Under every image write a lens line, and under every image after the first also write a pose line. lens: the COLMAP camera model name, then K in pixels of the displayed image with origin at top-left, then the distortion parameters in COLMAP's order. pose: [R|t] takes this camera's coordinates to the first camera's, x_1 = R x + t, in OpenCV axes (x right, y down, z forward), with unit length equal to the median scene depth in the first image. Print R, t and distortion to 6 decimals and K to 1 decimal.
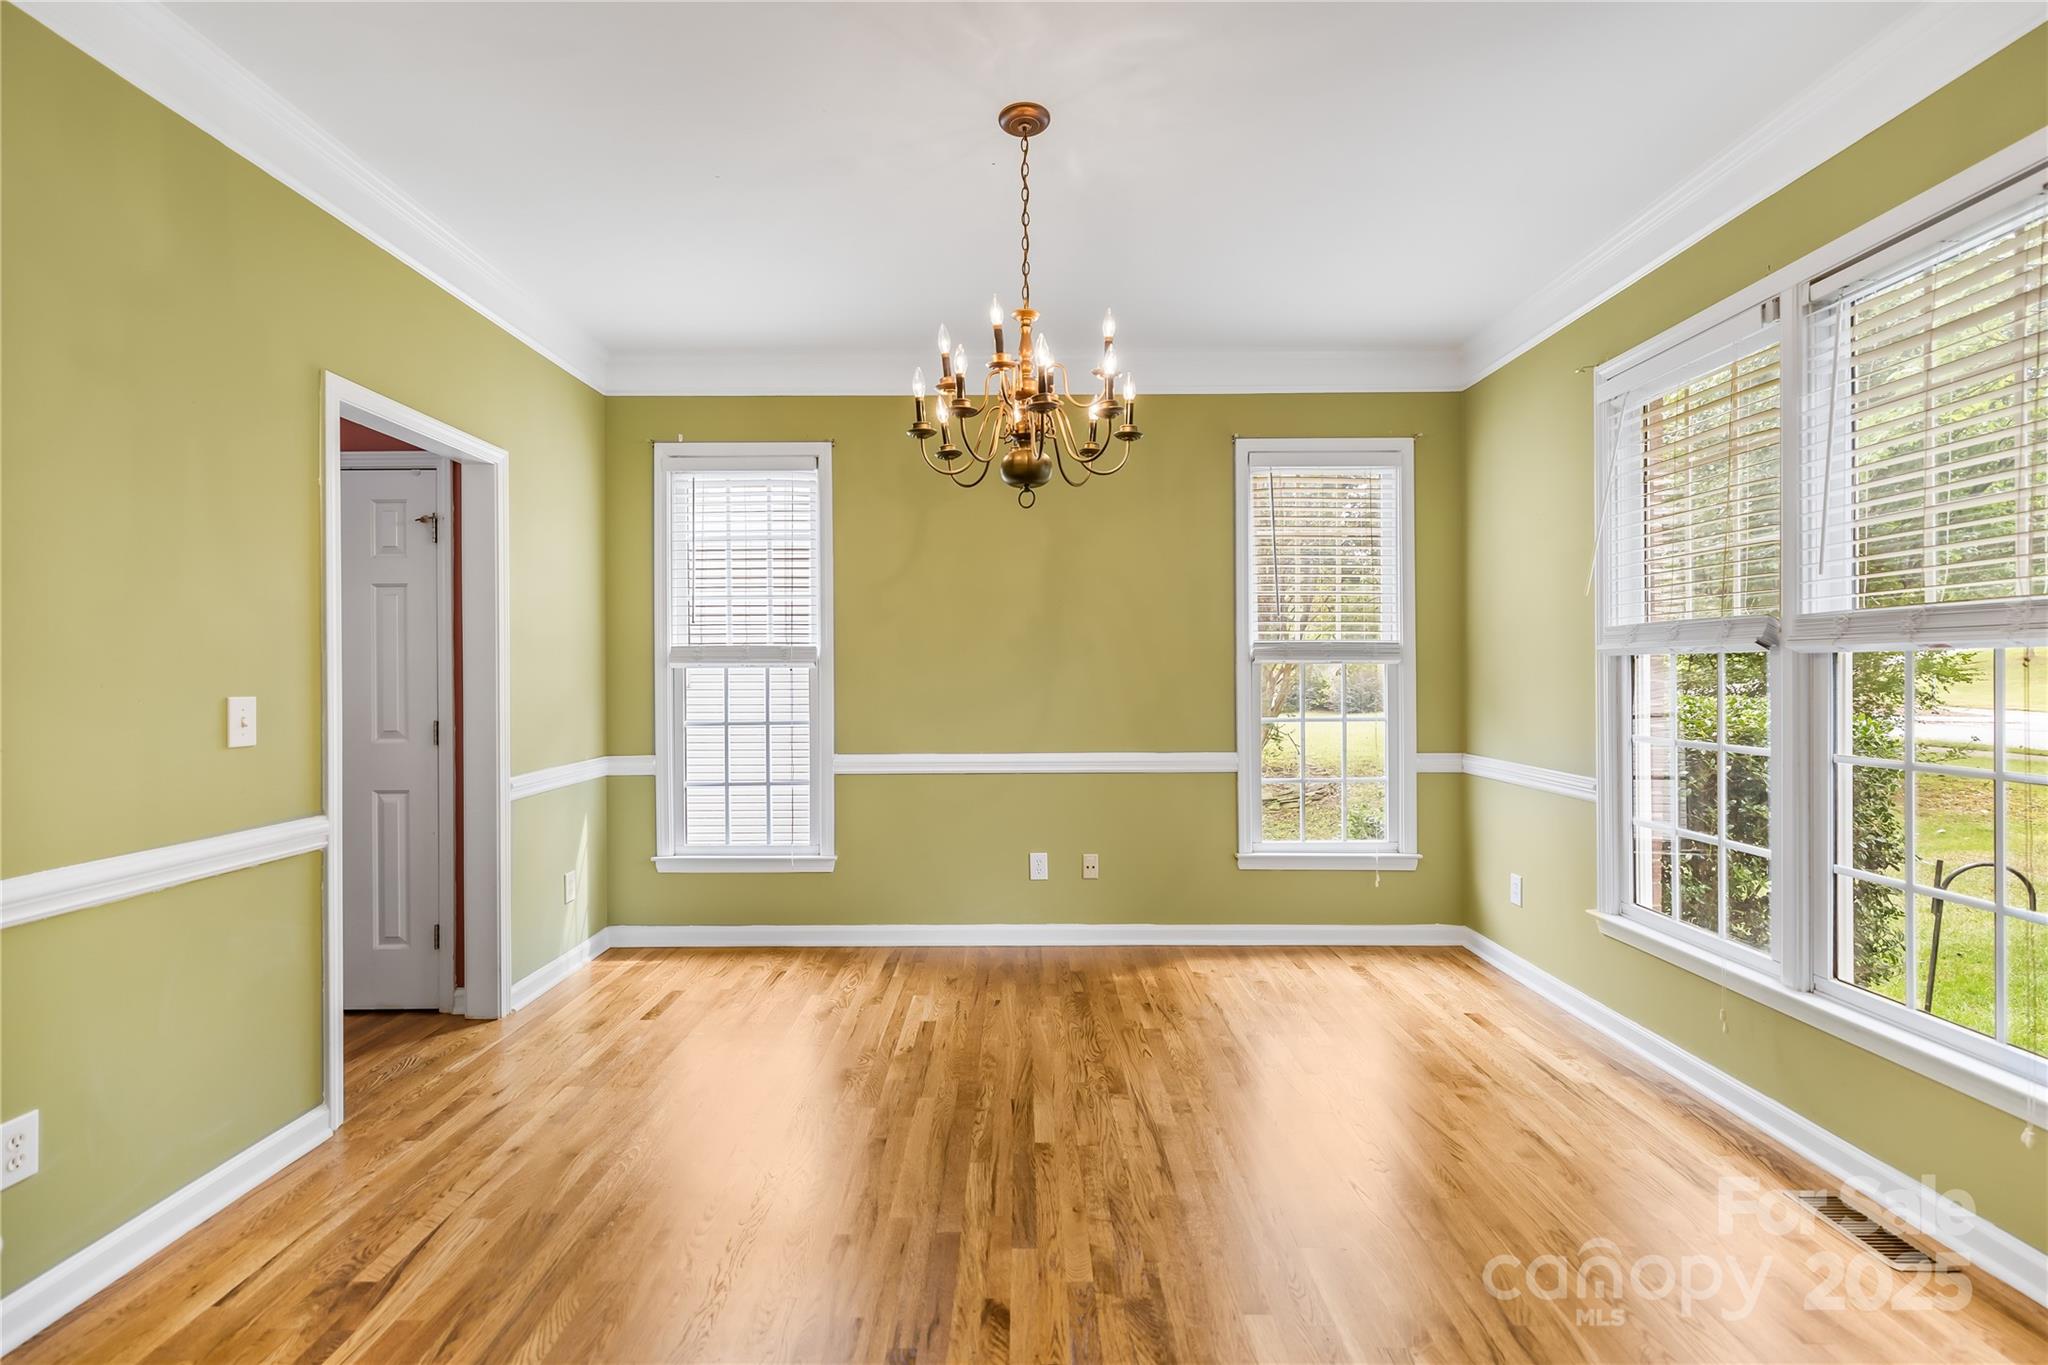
lens RADIAL K [[900.5, 0, 1016.1], [0, 900.5, 673.7], [0, 0, 1]] dist [0.000081, -0.000421]
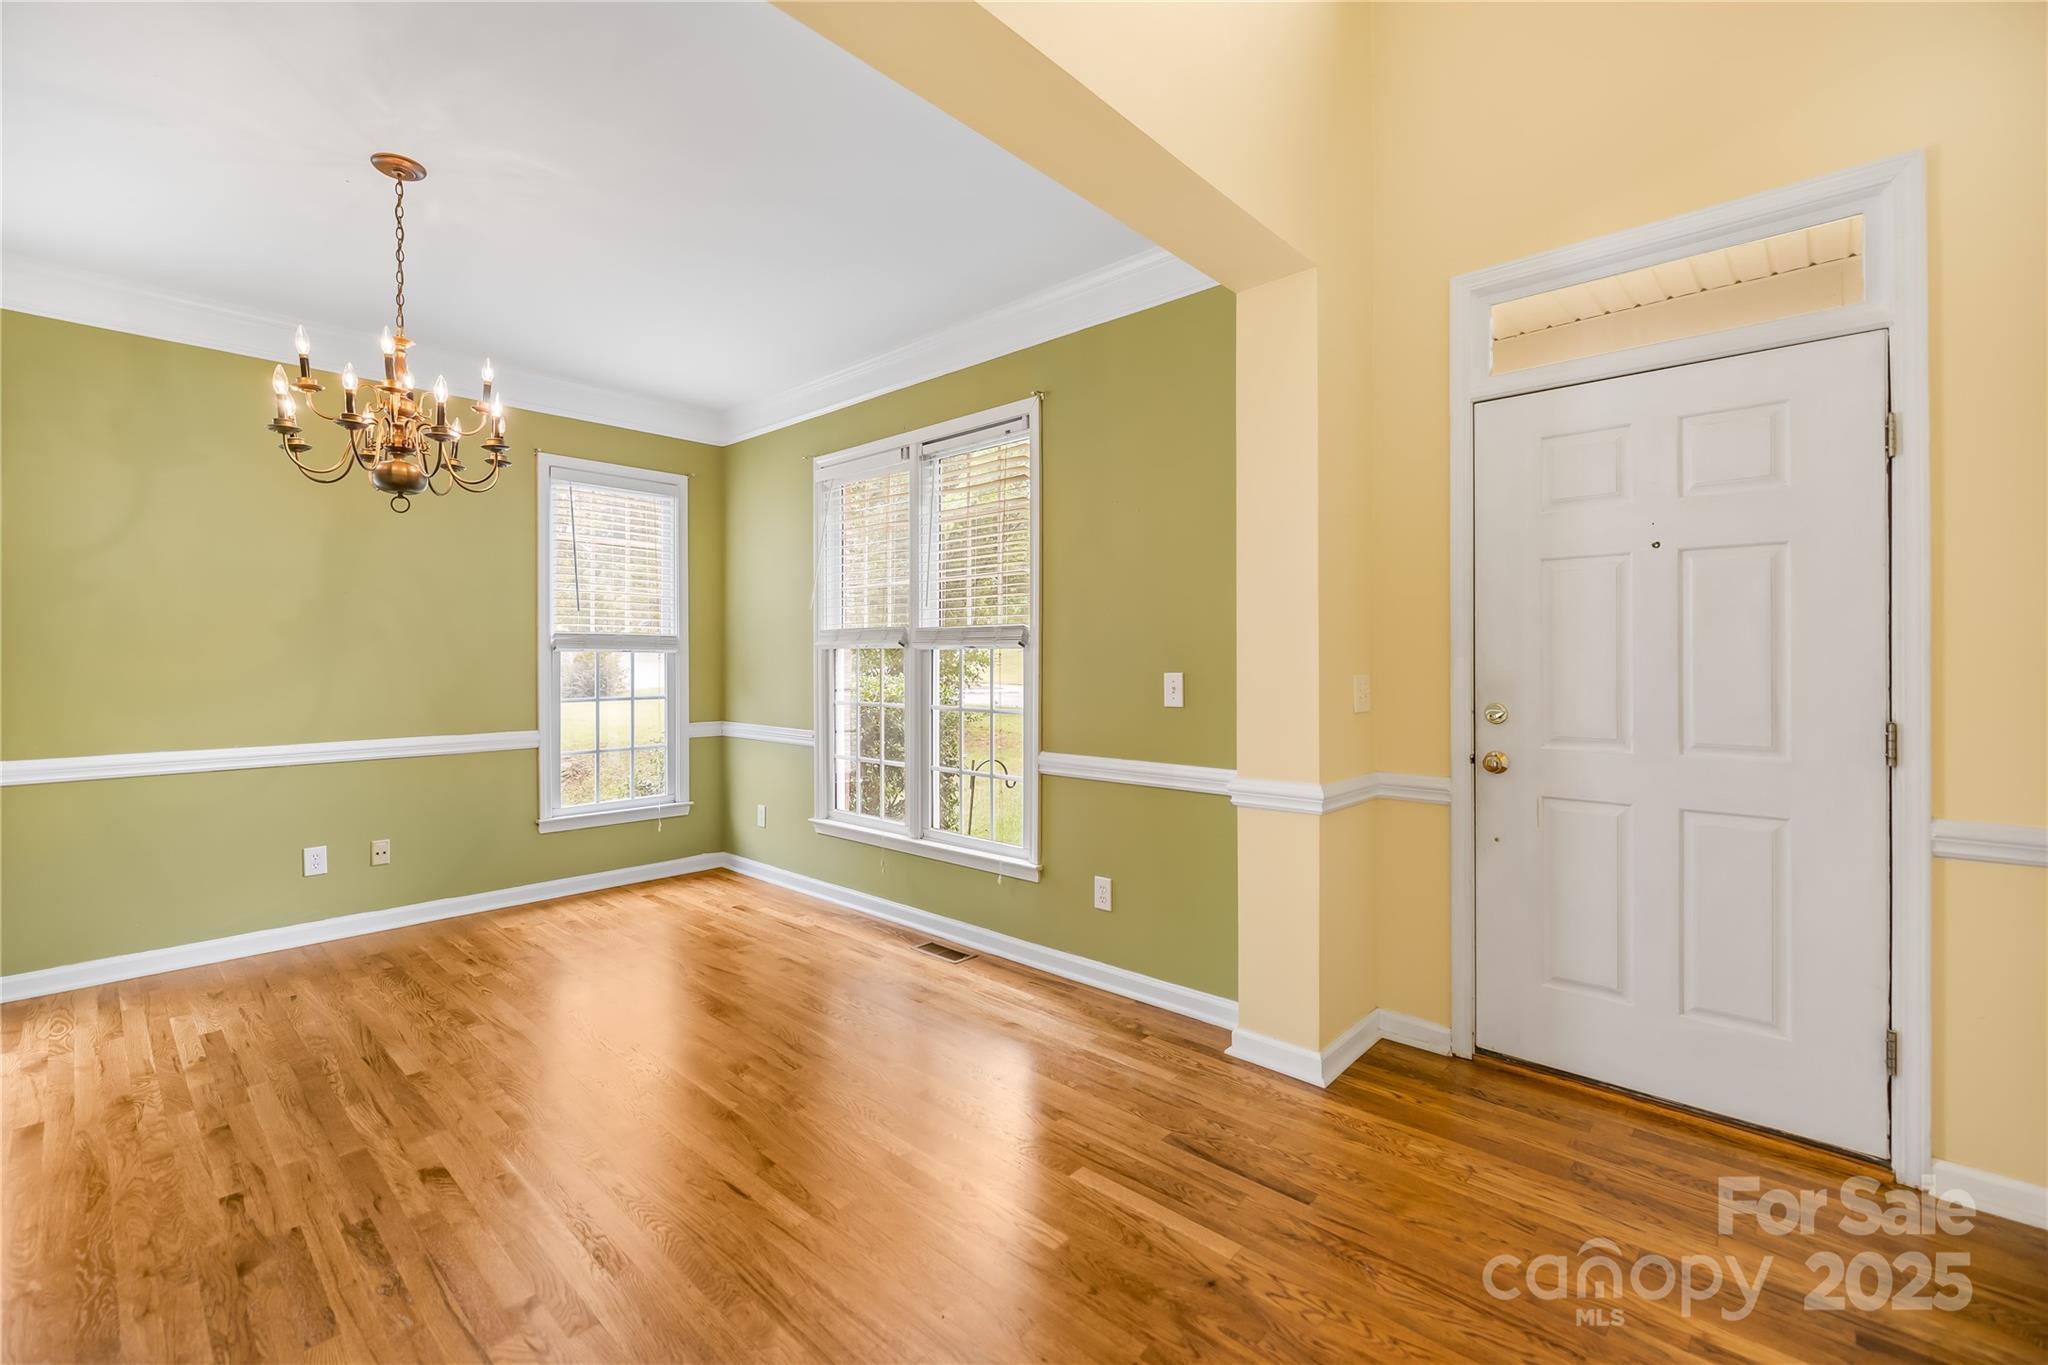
lens RADIAL K [[871.5, 0, 1003.6], [0, 871.5, 658.3], [0, 0, 1]] dist [-0.000241, -0.000150]
pose [[0.681023, 0.003658, 0.732253, -0.203394], [-0.000882, 0.999991, -0.004175, 0.001475], [-0.732261, 0.002197, 0.681020, -0.220090]]
